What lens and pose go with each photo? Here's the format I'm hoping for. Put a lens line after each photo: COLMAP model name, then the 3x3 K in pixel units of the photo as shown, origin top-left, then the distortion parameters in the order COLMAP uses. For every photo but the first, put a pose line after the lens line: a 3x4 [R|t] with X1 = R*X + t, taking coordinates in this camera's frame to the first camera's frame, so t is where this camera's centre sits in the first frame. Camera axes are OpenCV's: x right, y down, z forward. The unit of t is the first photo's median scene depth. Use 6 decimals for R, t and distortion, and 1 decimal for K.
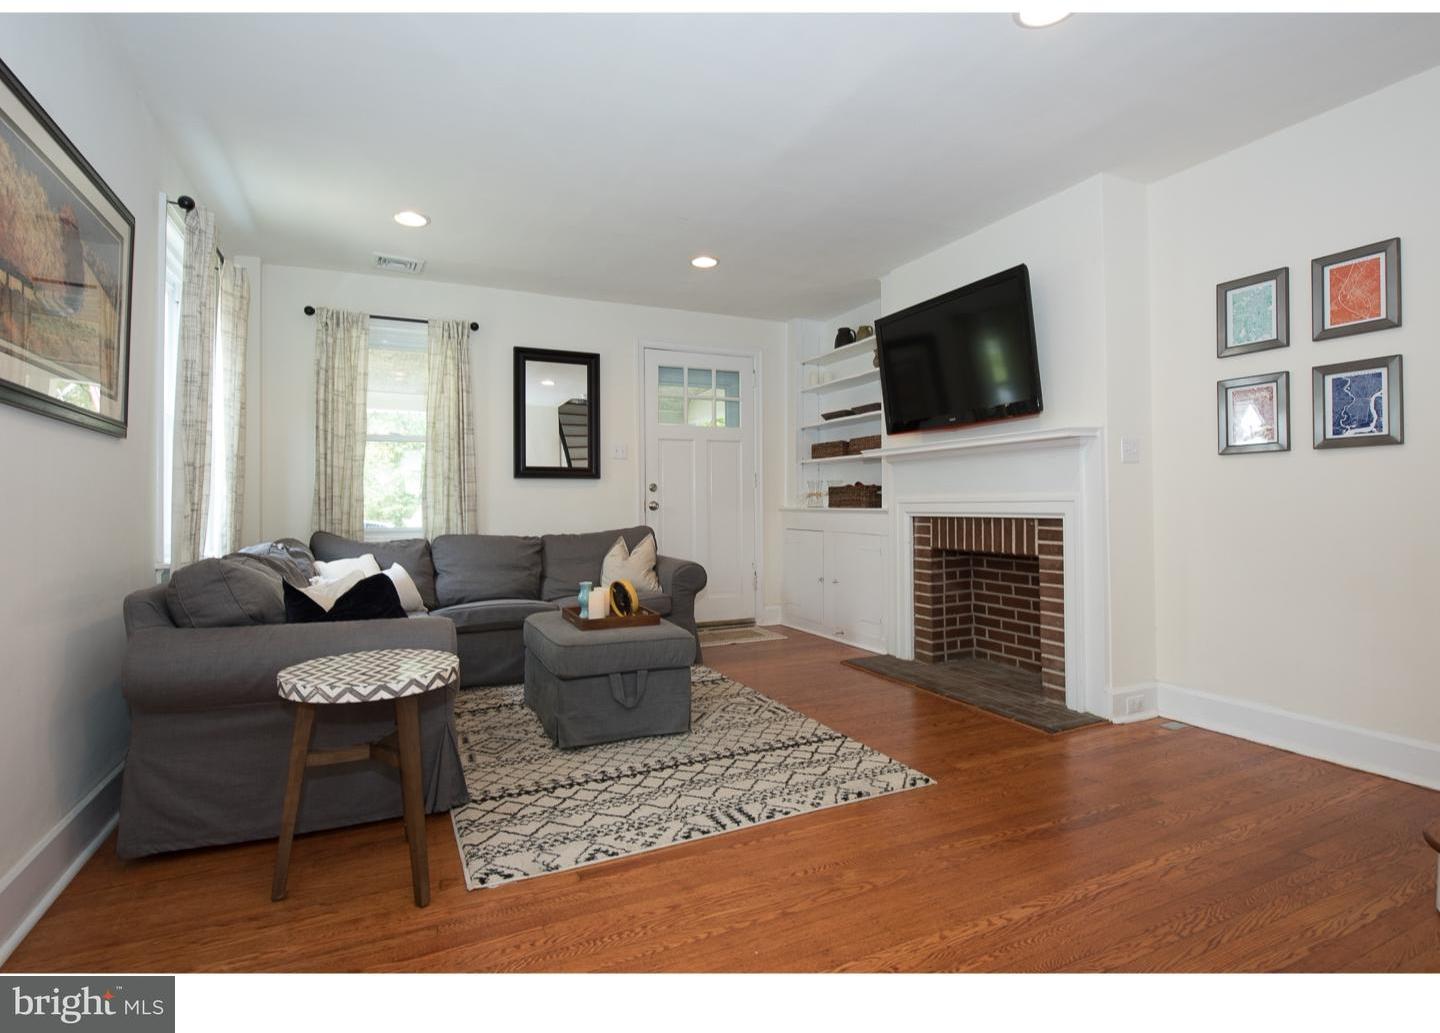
lens RADIAL K [[709.8, 0, 718.5], [0, 709.8, 497.3], [0, 0, 1]] dist [-0.001071, -0.000223]
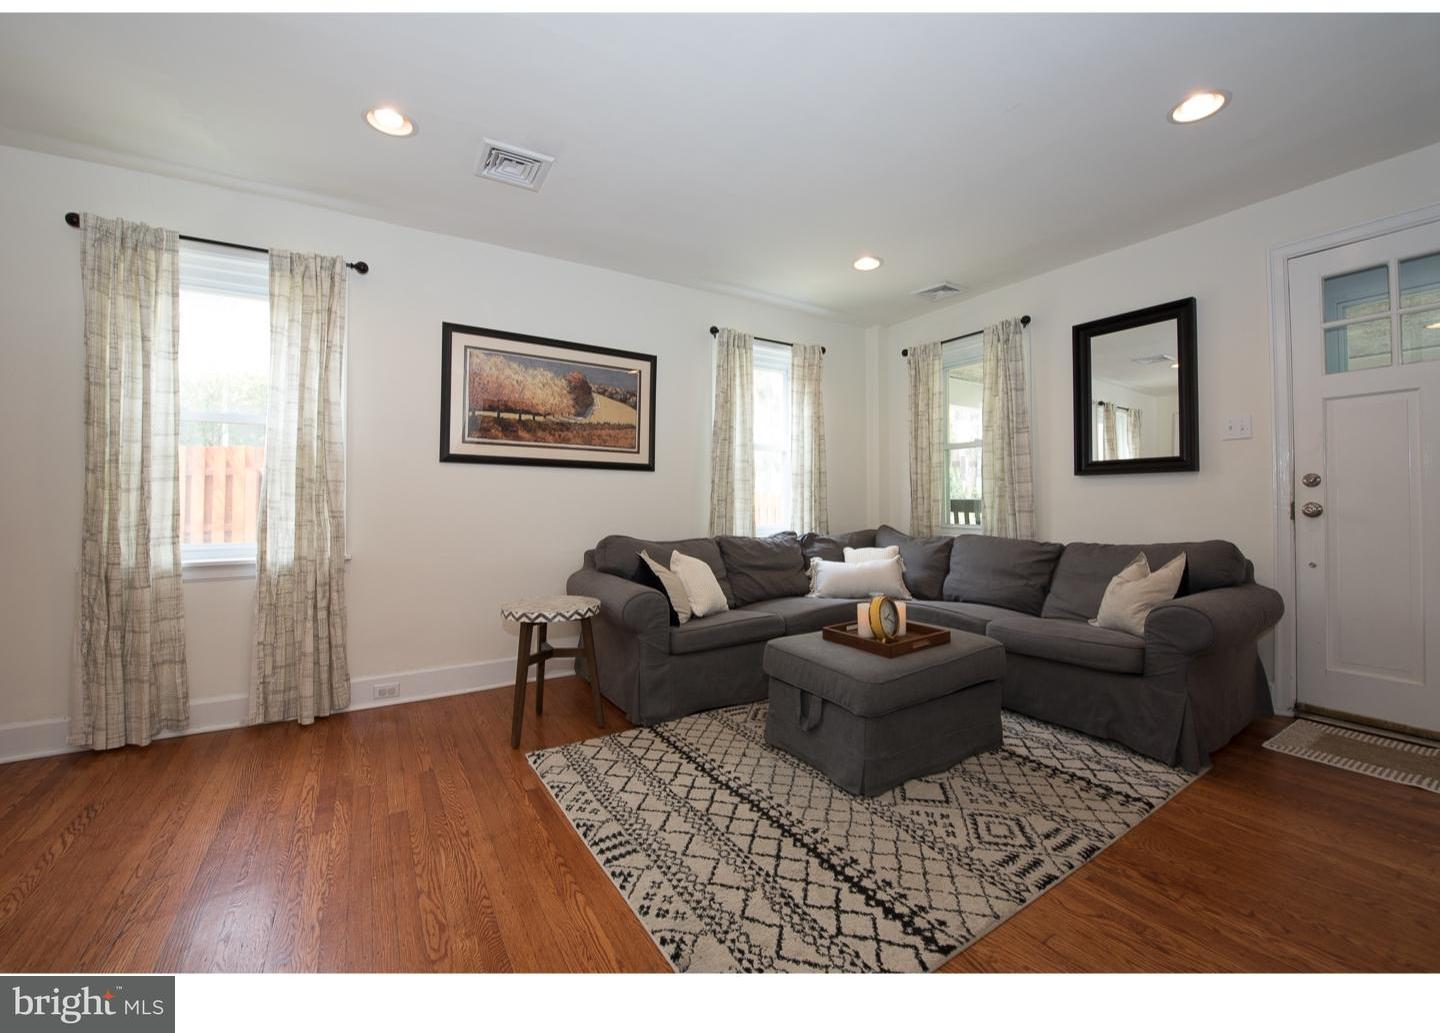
lens RADIAL K [[571.2, 0, 721.6], [0, 571.2, 495.8], [0, 0, 1]] dist [-0.020216, 0.000072]
pose [[0.122386, -0.002668, -0.992479, 0.661455], [0.010919, 0.999939, -0.001342, -0.010781], [0.992423, -0.010672, 0.122408, 0.891263]]
